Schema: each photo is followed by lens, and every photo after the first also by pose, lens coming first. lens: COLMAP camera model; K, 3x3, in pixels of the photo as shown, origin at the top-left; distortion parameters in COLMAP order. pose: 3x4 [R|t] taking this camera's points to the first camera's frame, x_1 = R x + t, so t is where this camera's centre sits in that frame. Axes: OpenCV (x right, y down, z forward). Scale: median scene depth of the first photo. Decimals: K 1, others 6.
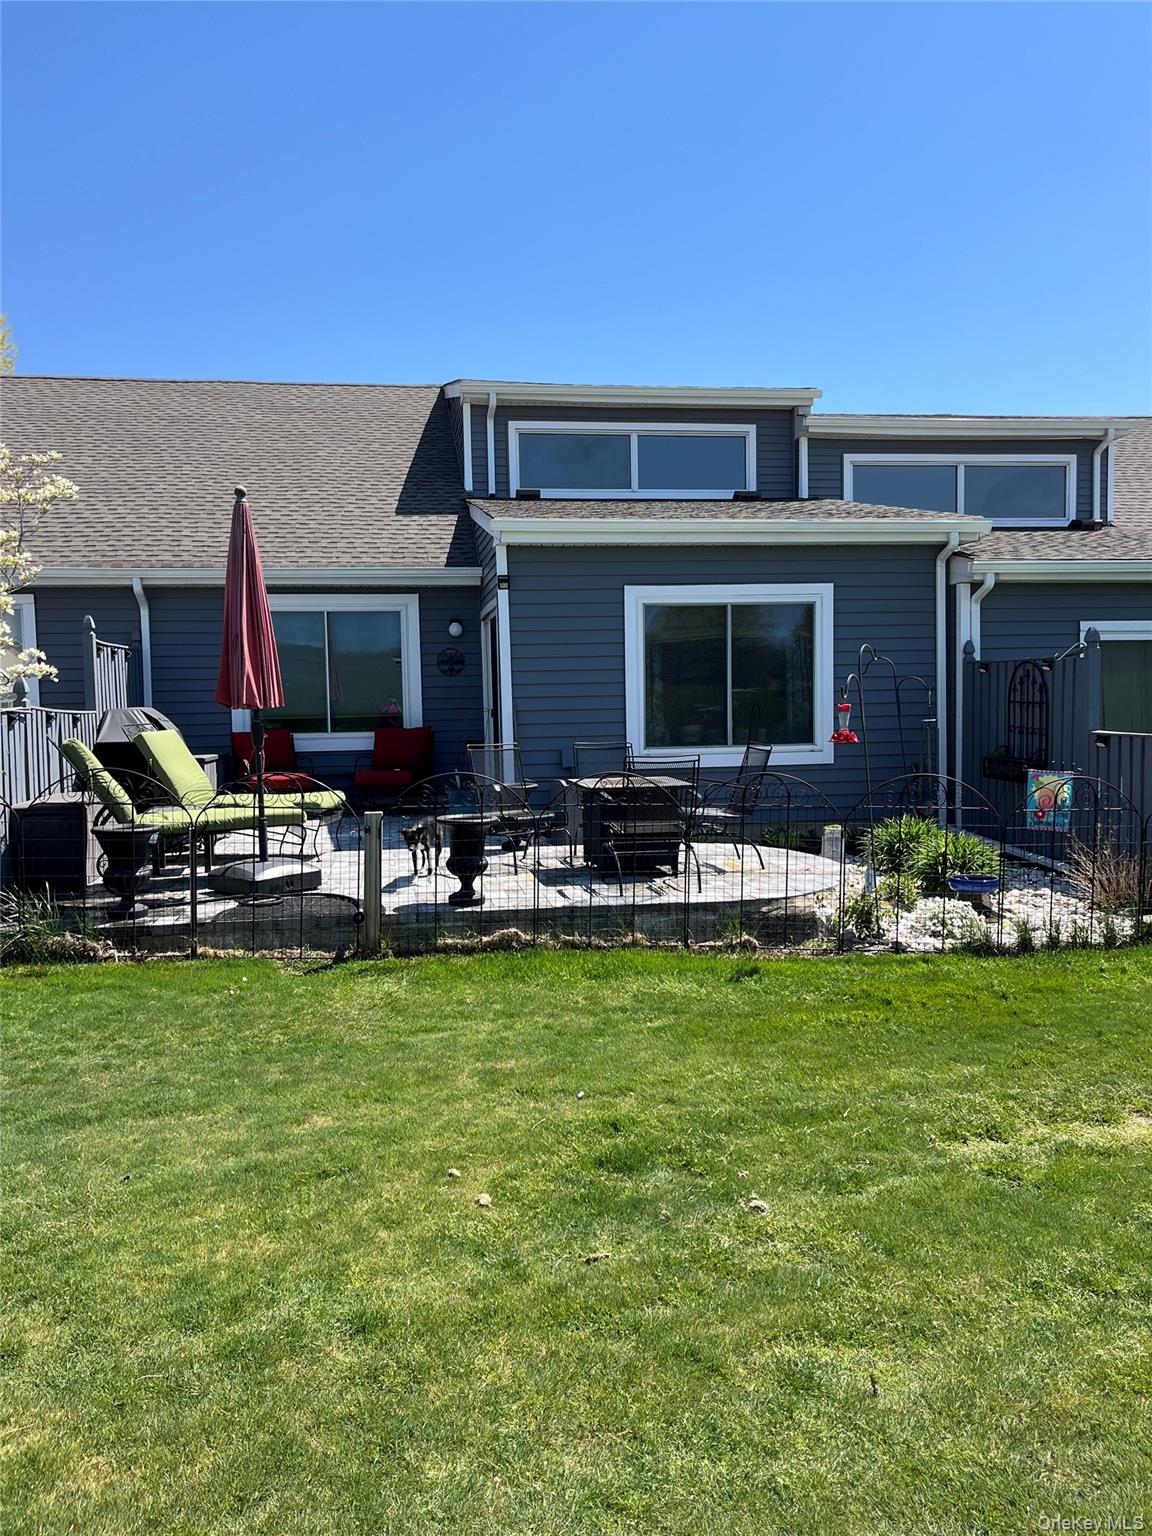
lens RADIAL K [[1152.9, 0, 573.1], [0, 1152.9, 769.7], [0, 0, 1]] dist [0.053987, -0.051377]
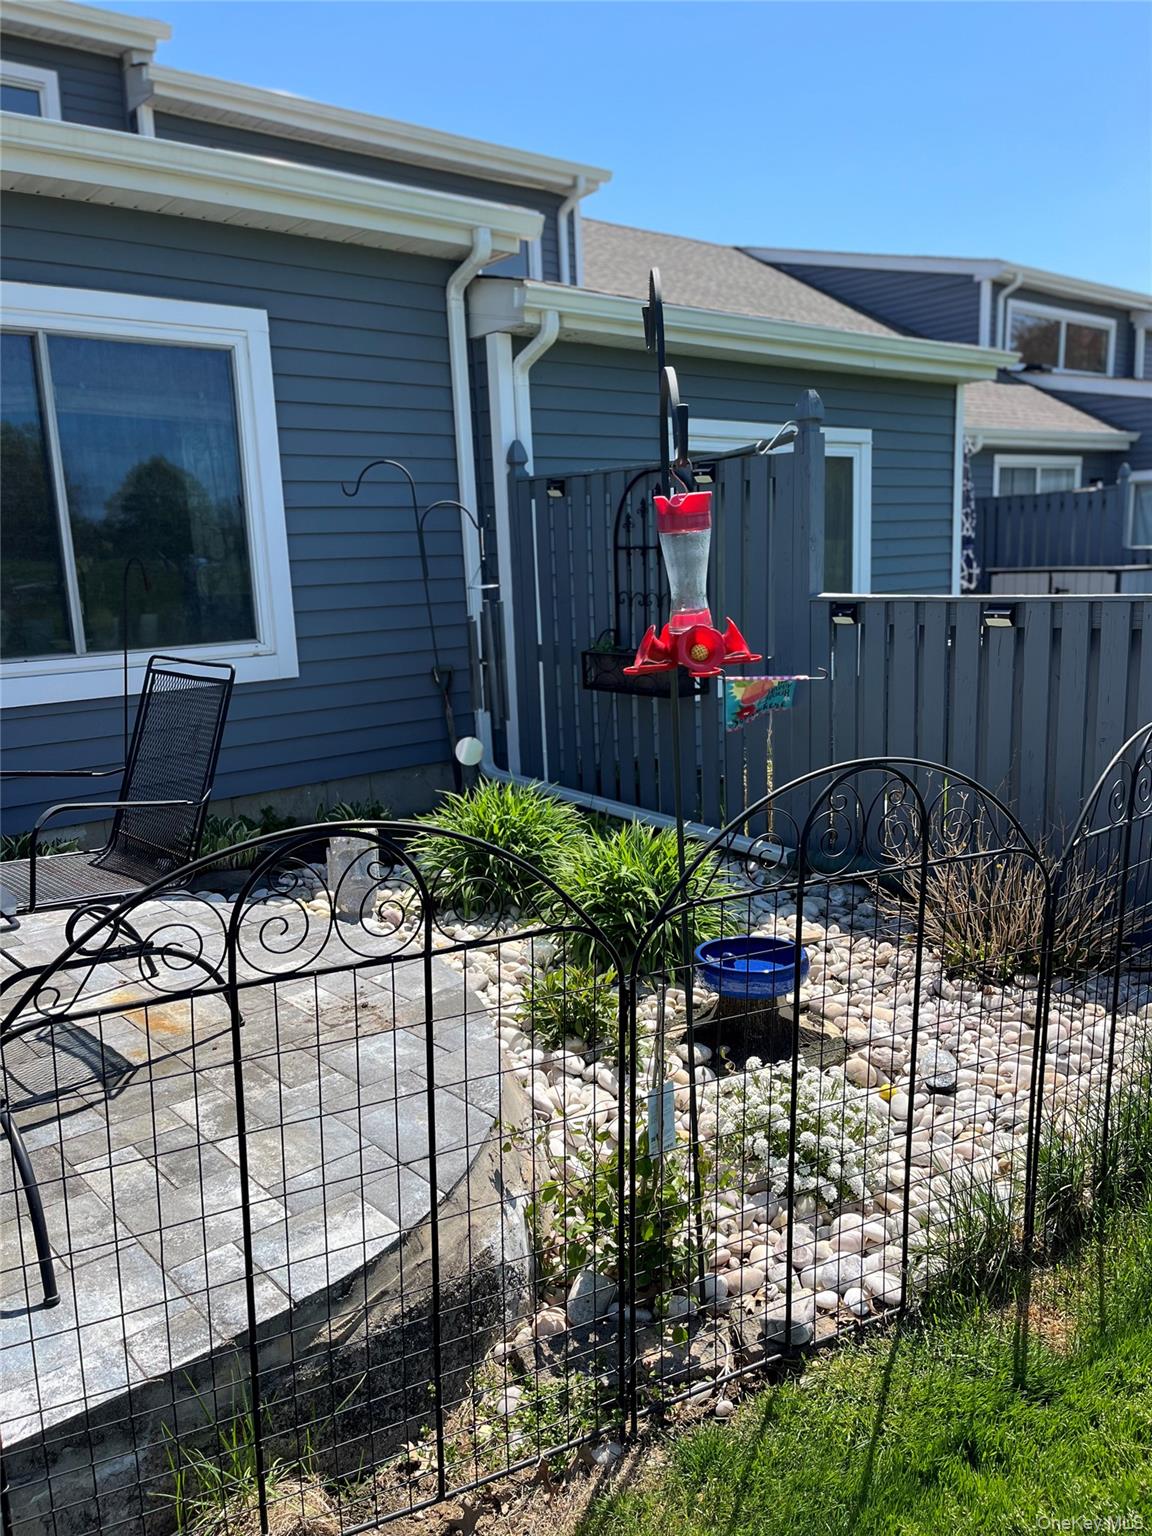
lens RADIAL K [[1152.9, 0, 575.5], [0, 1152.9, 776.5], [0, 0, 1]] dist [0.053987, -0.051377]
pose [[0.852352, -0.114678, 0.510240, 0.060219], [0.057219, 0.990254, 0.126978, -0.019690], [-0.519829, -0.079034, 0.850606, 0.486640]]
